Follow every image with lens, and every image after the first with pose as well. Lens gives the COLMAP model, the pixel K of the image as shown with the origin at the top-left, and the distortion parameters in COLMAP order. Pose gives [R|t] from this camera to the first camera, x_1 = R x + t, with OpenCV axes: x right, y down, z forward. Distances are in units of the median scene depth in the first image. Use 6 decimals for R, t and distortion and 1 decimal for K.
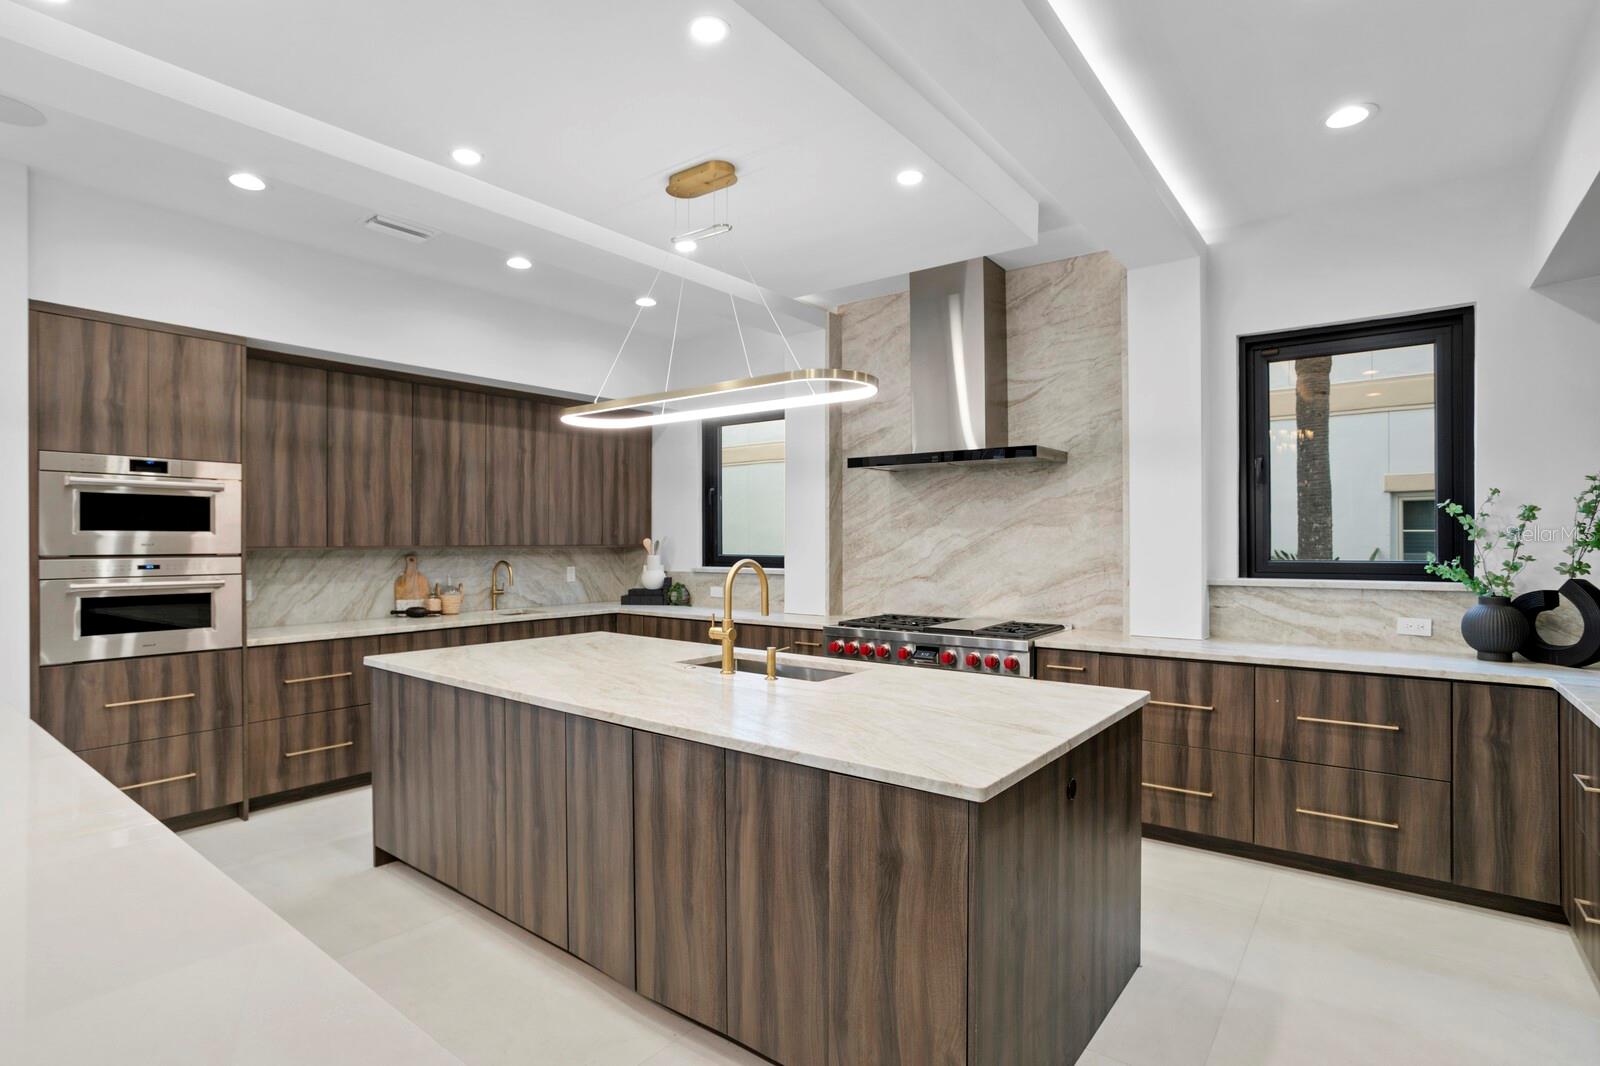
lens RADIAL K [[806.4, 0, 780.3], [0, 806.4, 542.0], [0, 0, 1]] dist [-0.038605, 0.014037]
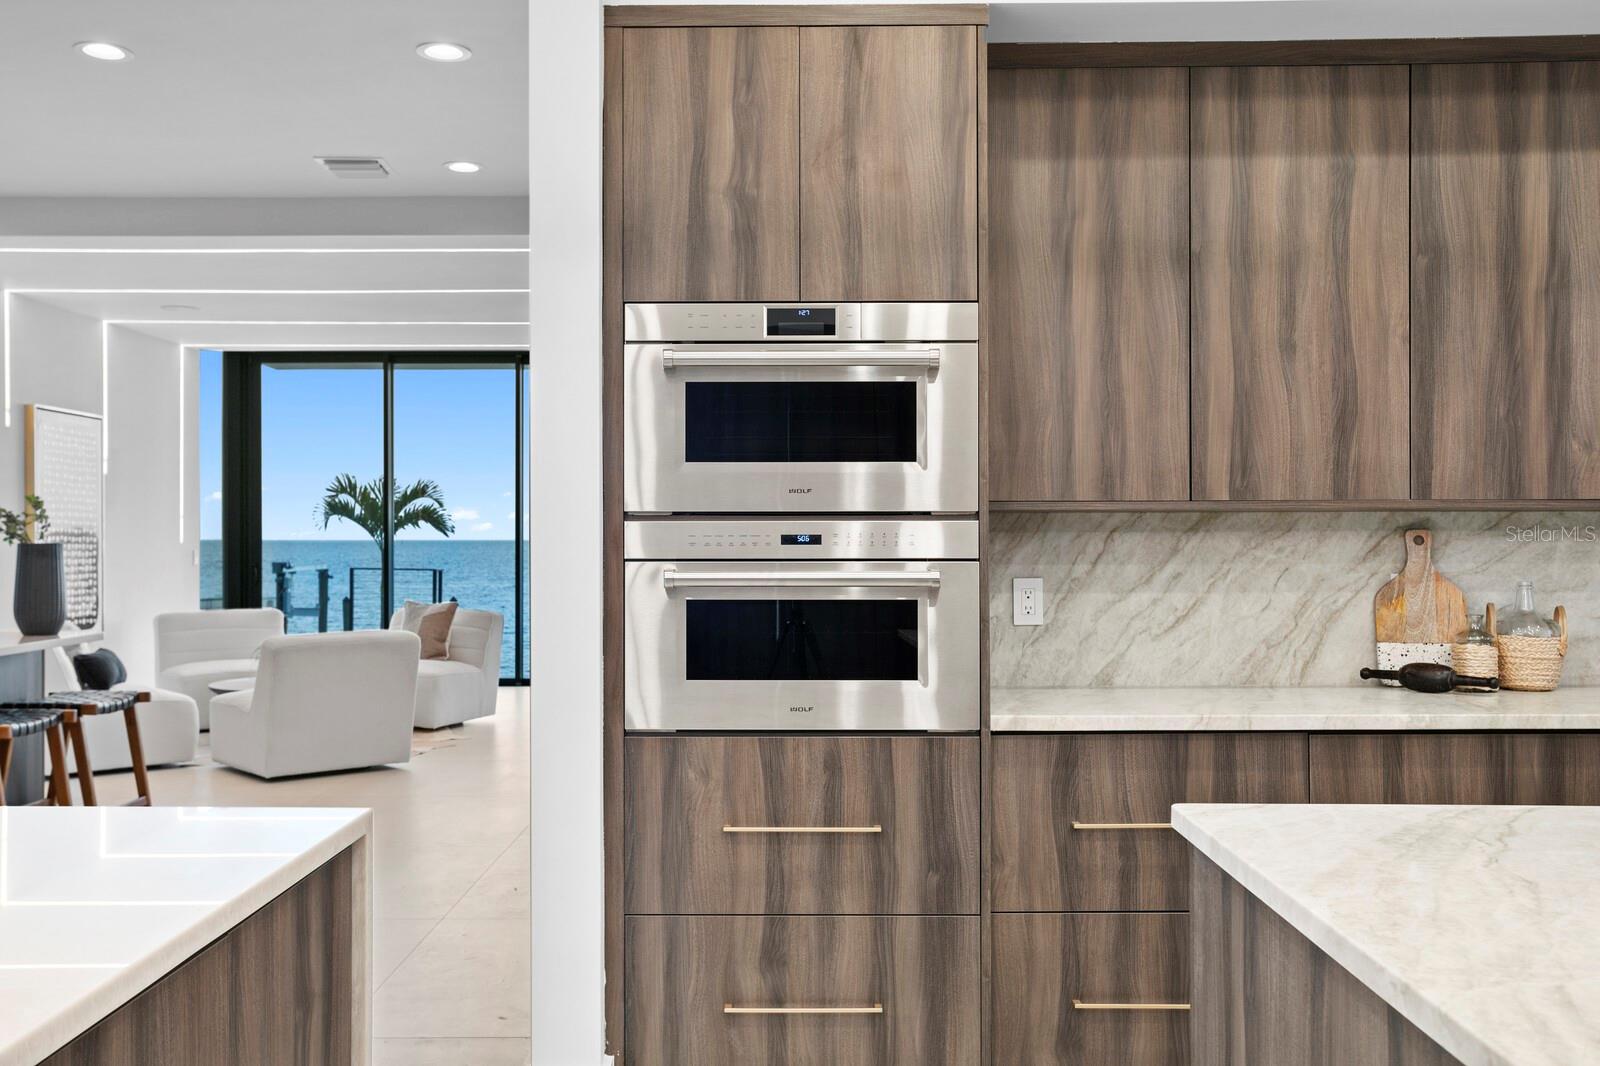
lens RADIAL K [[1459.4, 0, 762.8], [0, 1459.4, 530.2], [0, 0, 1]] dist [0.021364, 0.027518]
pose [[0.608662, -0.004511, -0.793417, -0.117151], [0.000118, 0.999984, -0.005595, 0.027009], [0.793429, 0.003312, 0.608653, 0.403209]]
